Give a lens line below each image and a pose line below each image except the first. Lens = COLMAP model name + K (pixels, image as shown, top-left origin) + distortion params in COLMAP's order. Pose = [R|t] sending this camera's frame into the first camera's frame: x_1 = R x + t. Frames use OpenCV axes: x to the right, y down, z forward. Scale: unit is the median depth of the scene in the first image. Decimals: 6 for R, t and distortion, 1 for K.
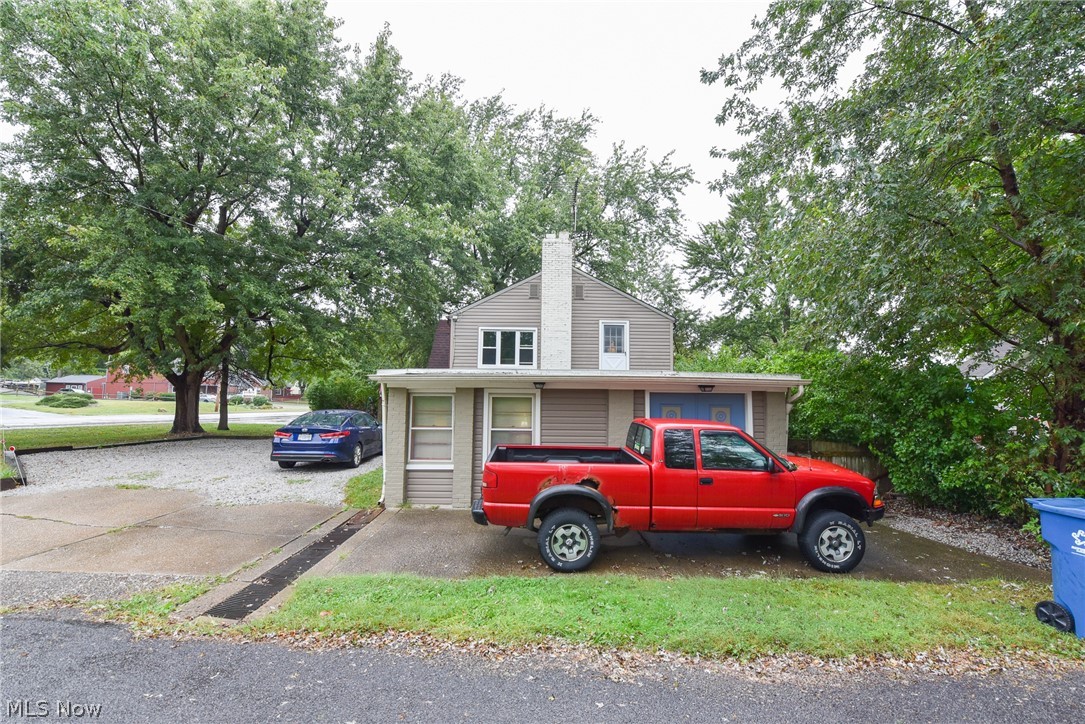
lens RADIAL K [[433.0, 0, 546.0], [0, 433.0, 366.4], [0, 0, 1]] dist [-0.015766, -0.000114]
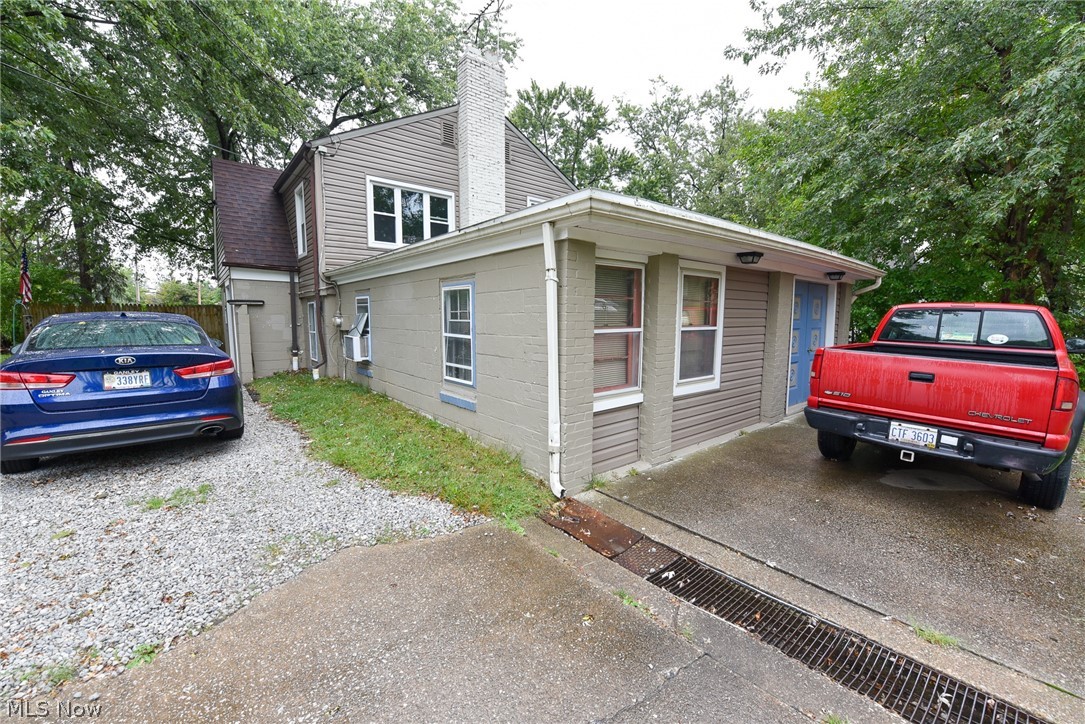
lens RADIAL K [[433.0, 0, 546.0], [0, 433.0, 366.4], [0, 0, 1]] dist [-0.015766, -0.000114]
pose [[0.782475, -0.081961, 0.617264, -0.492912], [-0.039509, 0.982767, 0.180576, 0.071607], [-0.621427, -0.165684, 0.765753, 0.489135]]
